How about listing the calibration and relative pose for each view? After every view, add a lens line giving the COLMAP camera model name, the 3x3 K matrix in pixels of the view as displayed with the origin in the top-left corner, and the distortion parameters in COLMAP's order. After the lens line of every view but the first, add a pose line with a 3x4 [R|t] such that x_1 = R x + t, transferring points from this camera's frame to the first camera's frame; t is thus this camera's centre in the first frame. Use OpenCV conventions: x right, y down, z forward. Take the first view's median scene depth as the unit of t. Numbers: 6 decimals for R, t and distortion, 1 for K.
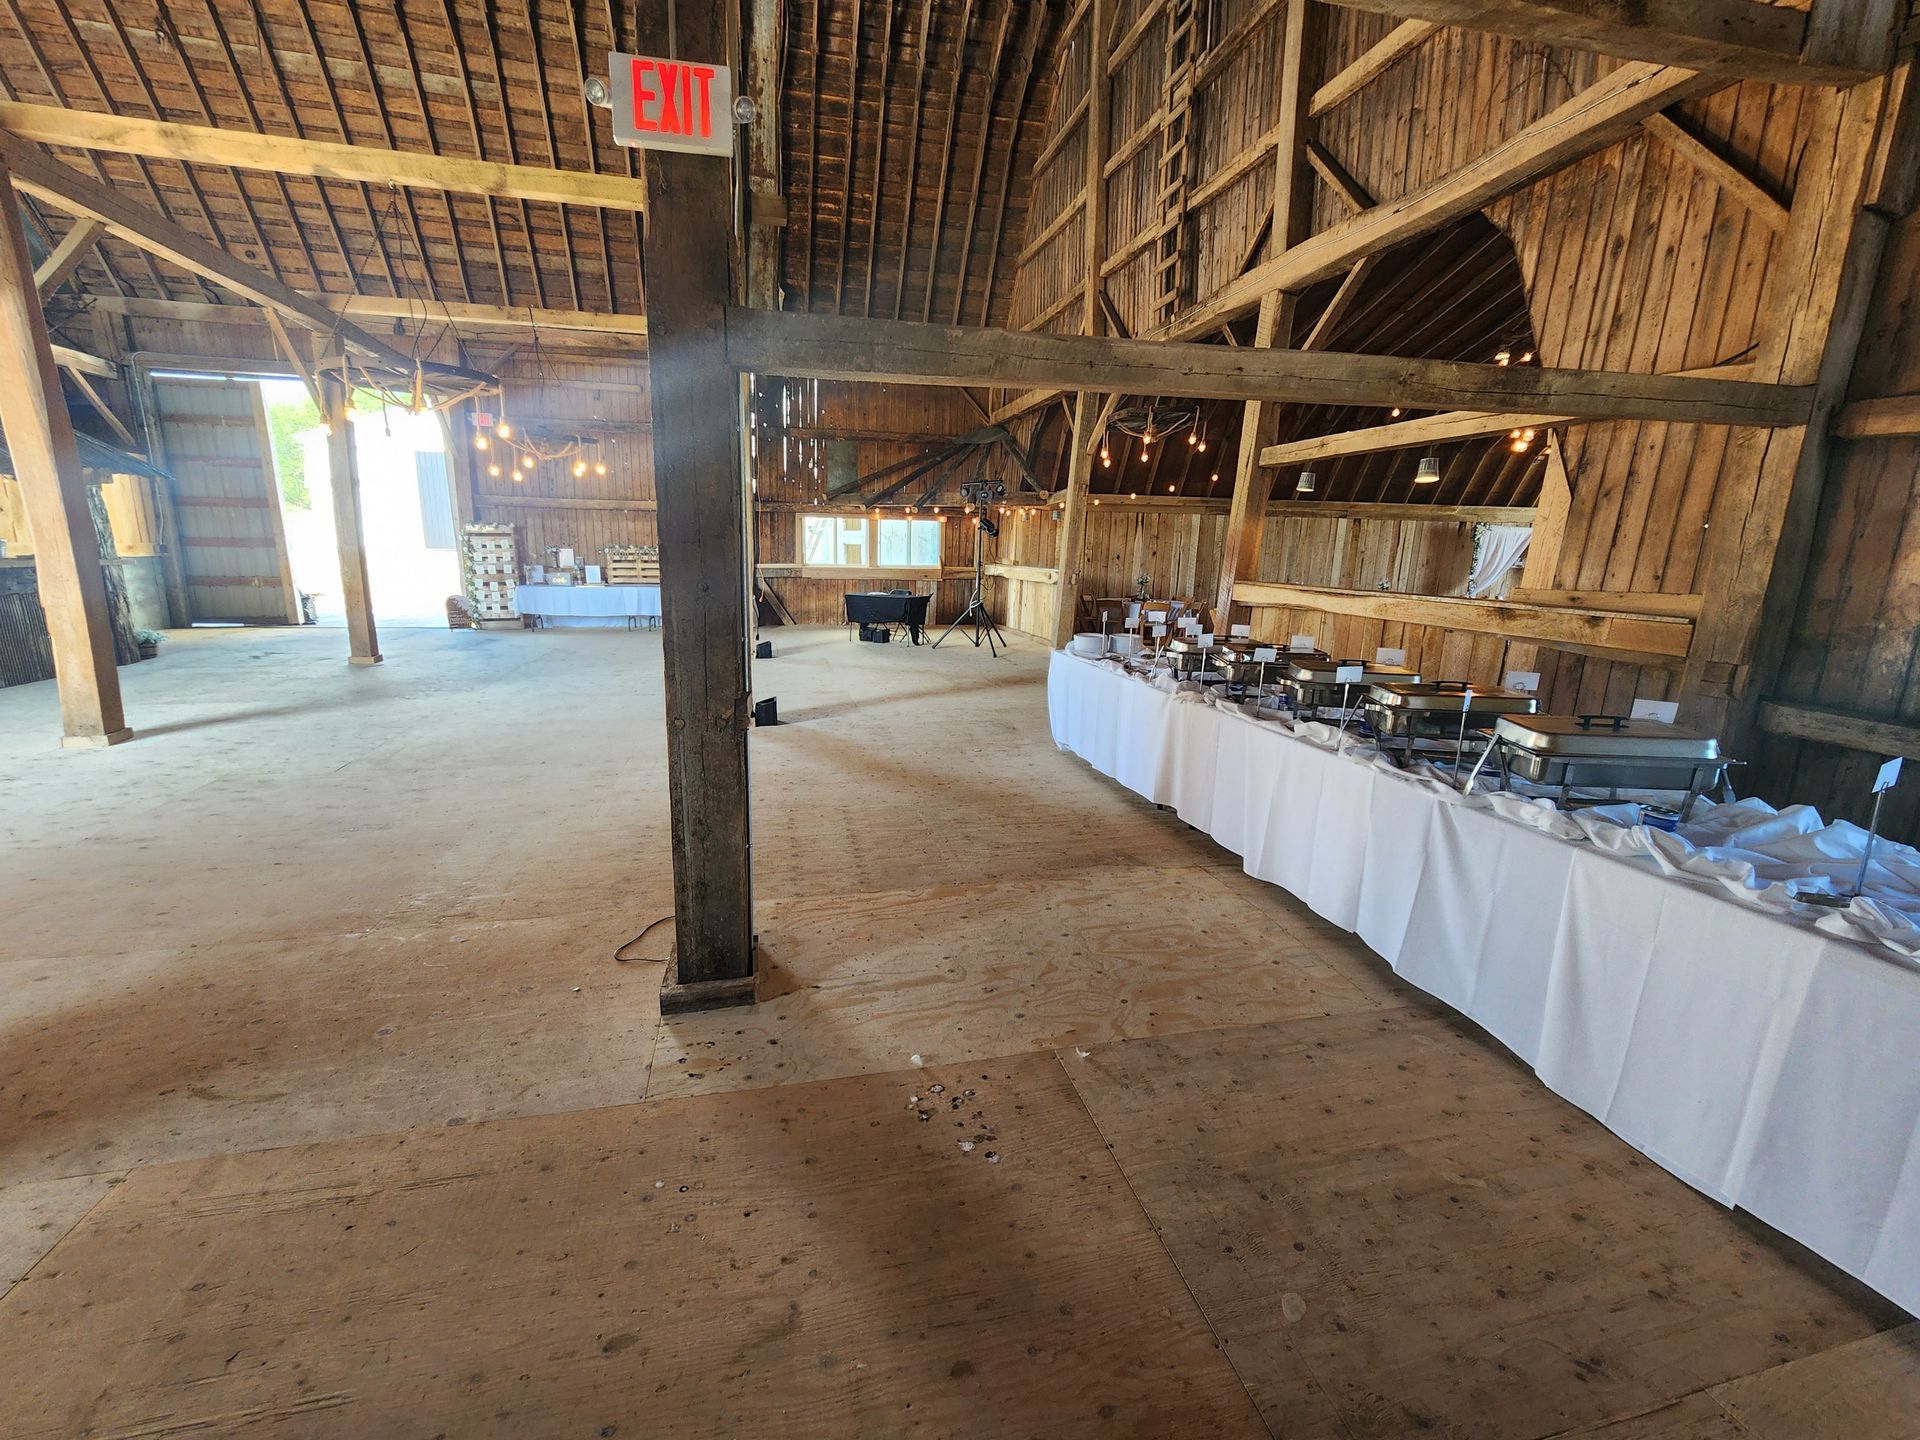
lens RADIAL K [[777.9, 0, 932.3], [0, 777.9, 716.8], [0, 0, 1]] dist [0.000510, 0.000424]
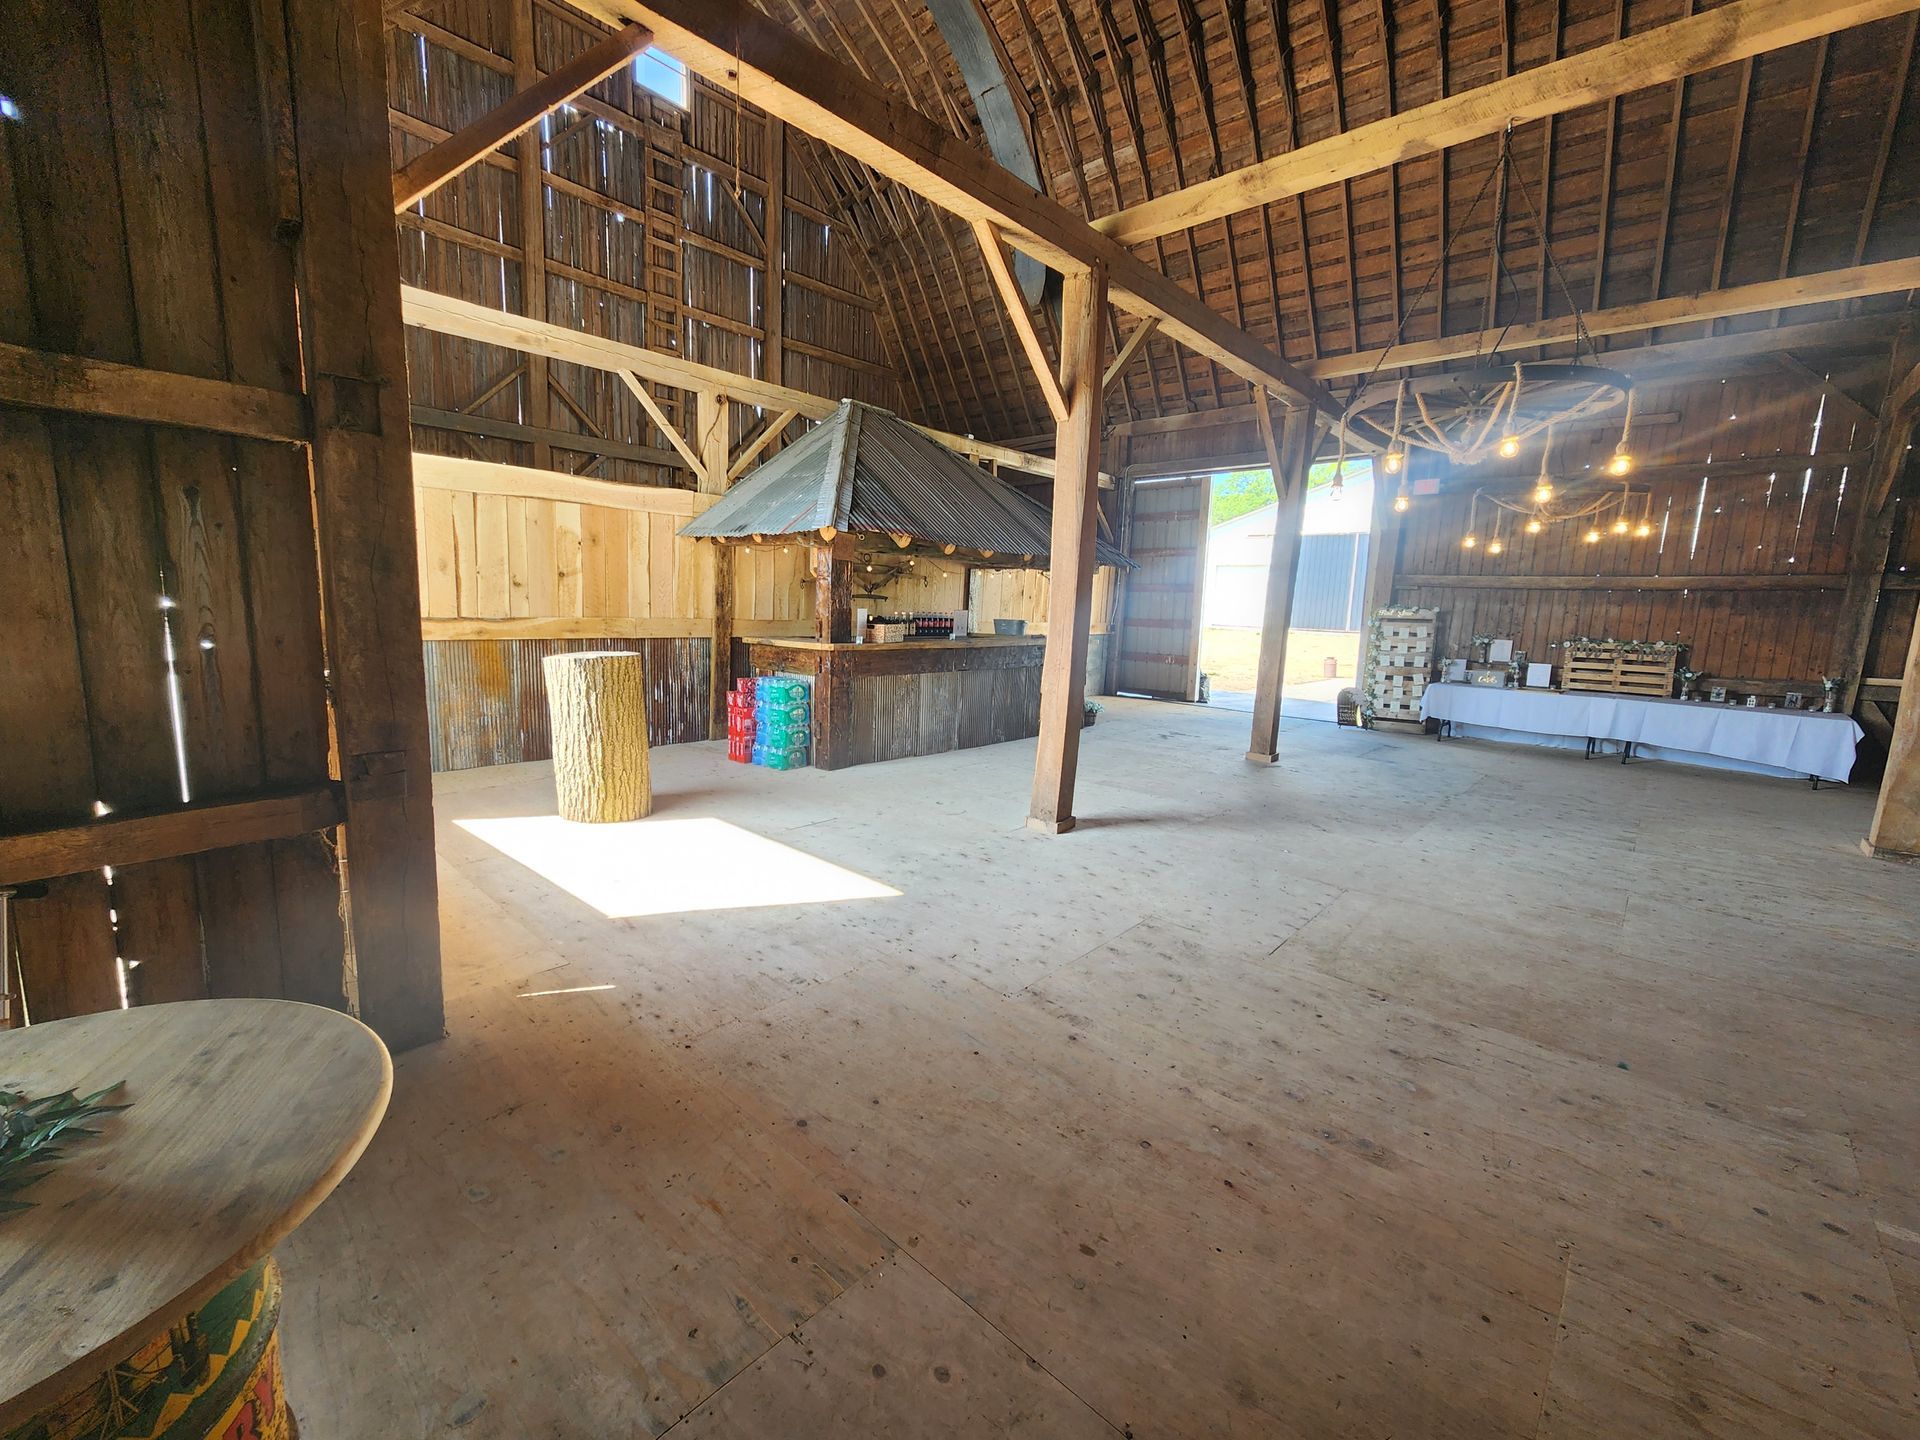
lens RADIAL K [[777.9, 0, 932.4], [0, 777.9, 709.0], [0, 0, 1]] dist [0.000510, 0.000424]
pose [[0.561563, 0.112239, -0.819786, -0.274518], [-0.199793, 0.979834, -0.002709, -0.063745], [0.802951, 0.165309, 0.572664, 0.218790]]
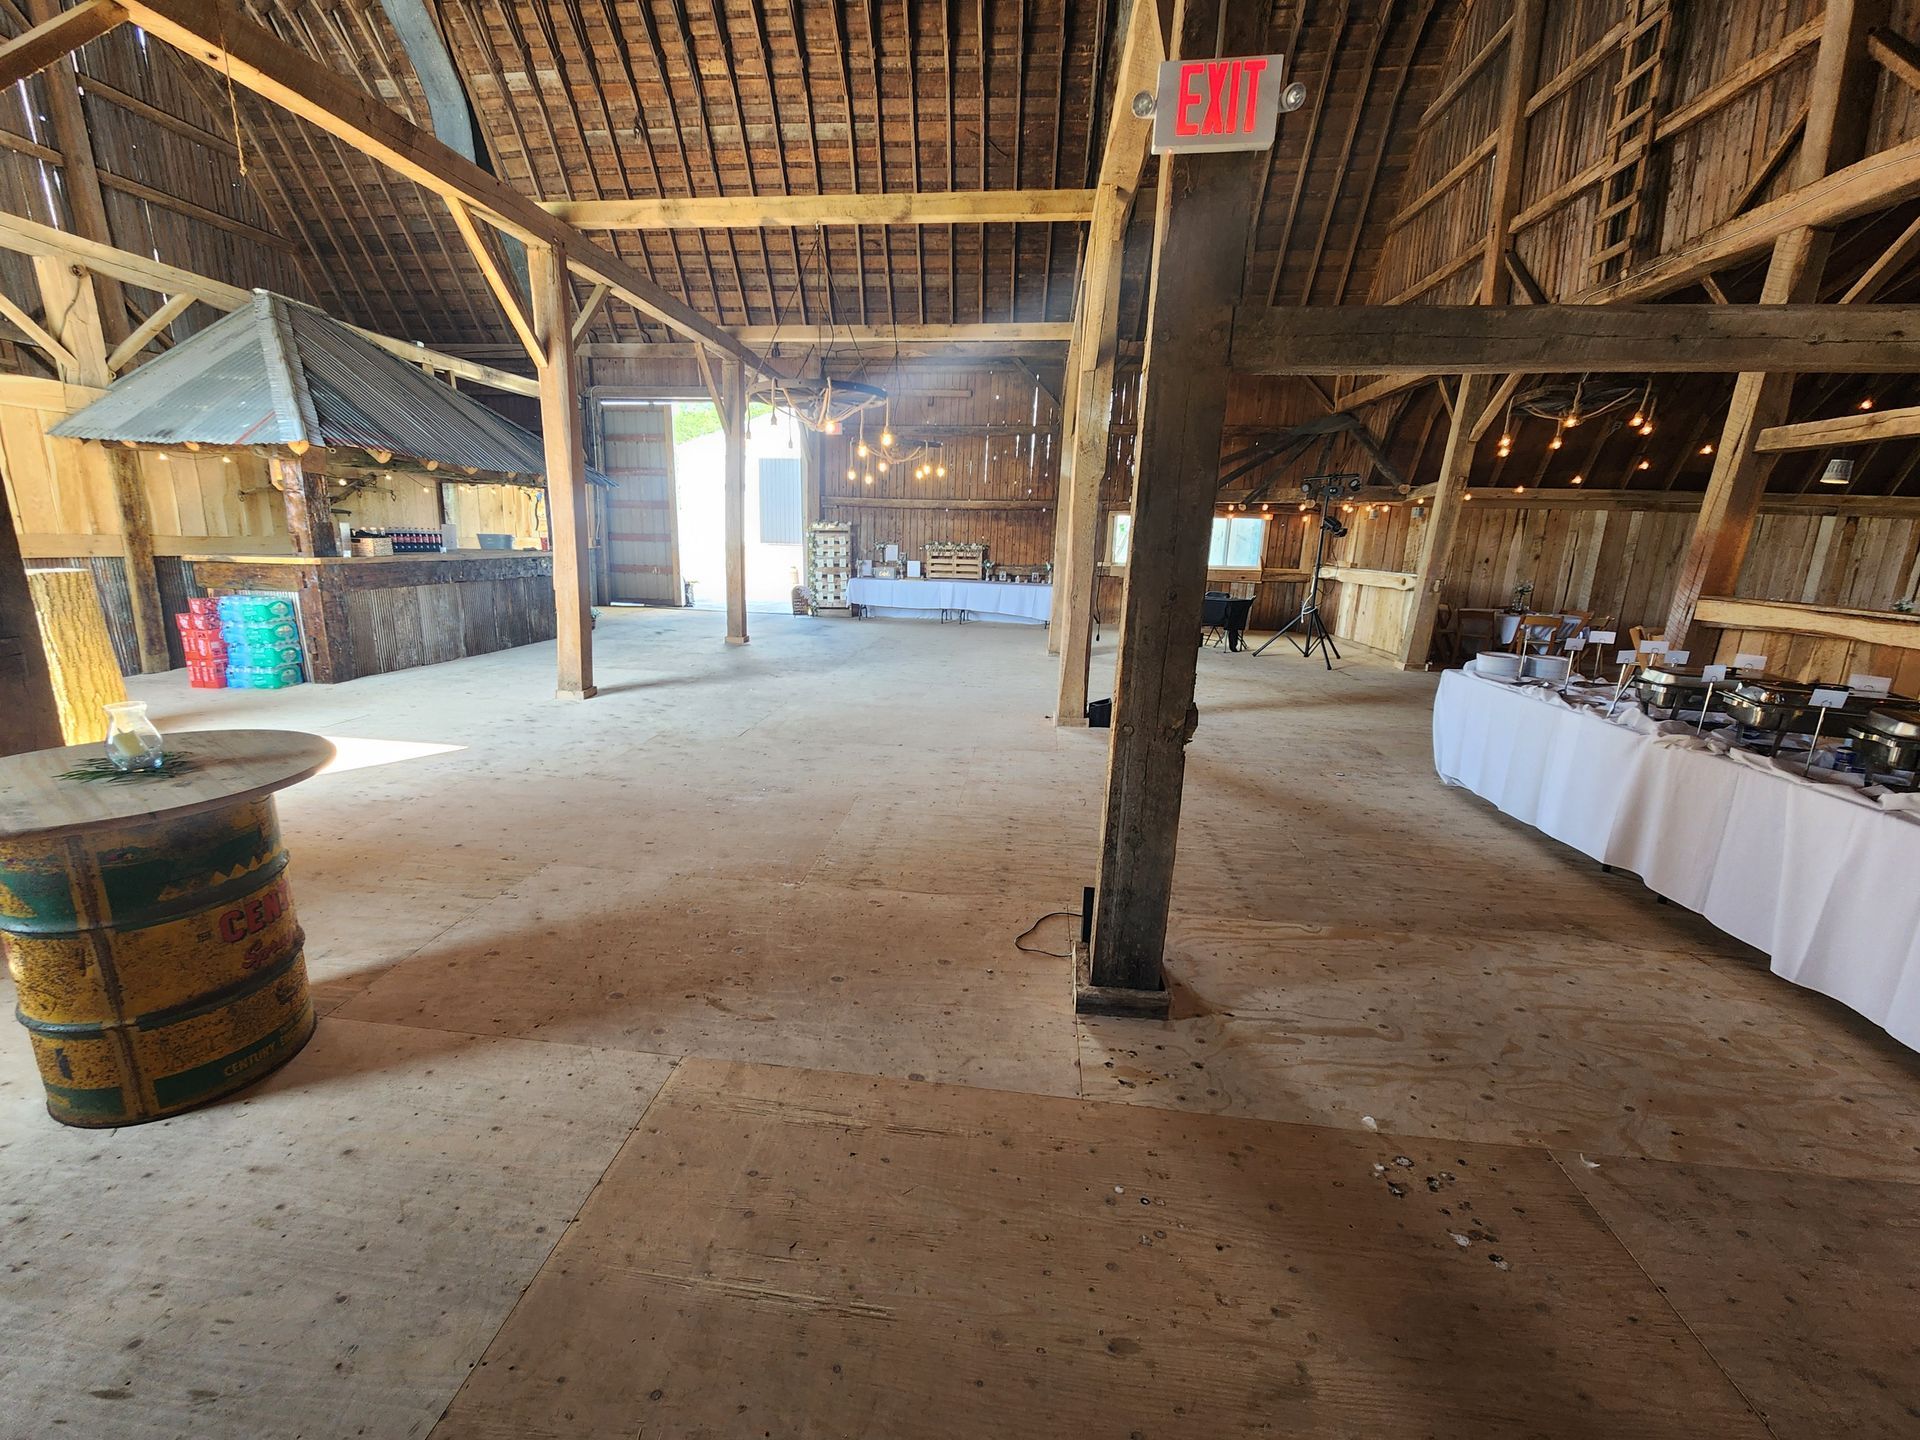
lens RADIAL K [[777.9, 0, 934.8], [0, 777.9, 716.0], [0, 0, 1]] dist [0.000510, 0.000424]
pose [[0.943143, 0.080711, -0.322440, -0.082897], [-0.079632, 0.996687, 0.016557, -0.002025], [0.322708, 0.010061, 0.946445, -0.010025]]
